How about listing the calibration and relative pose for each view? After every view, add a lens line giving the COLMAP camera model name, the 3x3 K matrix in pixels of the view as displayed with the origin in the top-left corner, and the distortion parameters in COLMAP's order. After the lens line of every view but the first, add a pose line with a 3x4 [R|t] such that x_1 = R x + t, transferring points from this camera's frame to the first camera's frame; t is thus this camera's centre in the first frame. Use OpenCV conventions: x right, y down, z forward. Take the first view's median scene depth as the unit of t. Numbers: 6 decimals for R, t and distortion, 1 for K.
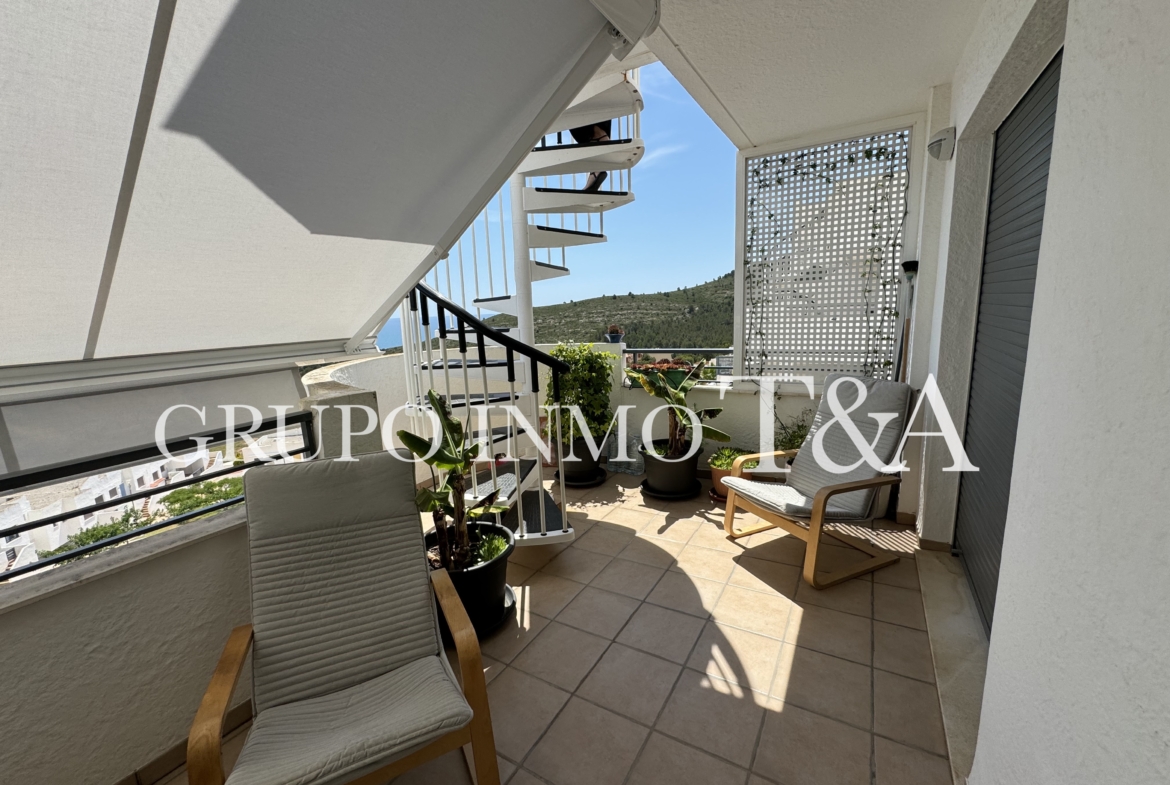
lens RADIAL K [[471.9, 0, 589.7], [0, 471.9, 388.5], [0, 0, 1]] dist [-0.002235, 0.000149]
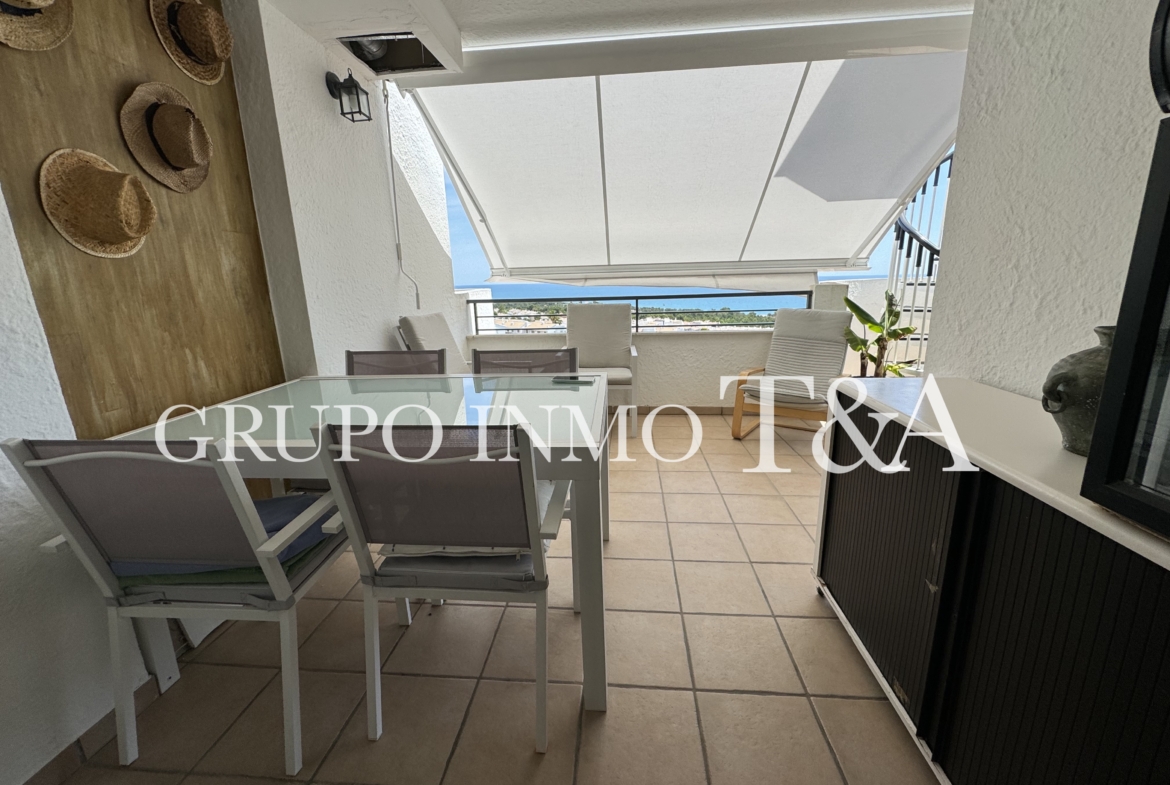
lens RADIAL K [[471.9, 0, 577.6], [0, 471.9, 383.9], [0, 0, 1]] dist [-0.002235, 0.000149]
pose [[0.424026, 0.233279, -0.875090, 0.641239], [-0.145631, 0.971245, 0.188345, 0.151224], [0.893864, 0.047577, 0.445806, -0.599311]]
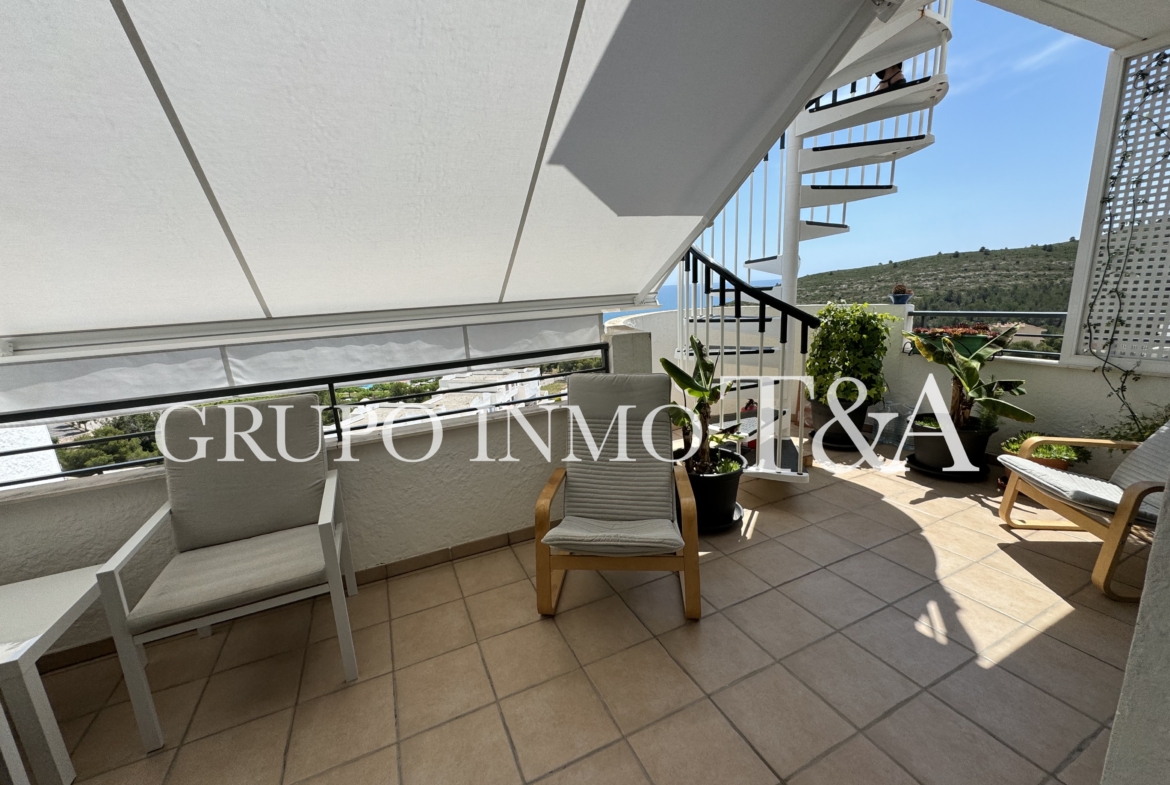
lens RADIAL K [[471.9, 0, 583.3], [0, 471.9, 390.0], [0, 0, 1]] dist [-0.002235, 0.000149]
pose [[0.825725, 0.114692, -0.552289, 0.113434], [-0.074339, 0.992697, 0.095006, 0.043255], [0.559152, -0.037392, 0.828221, -0.171964]]
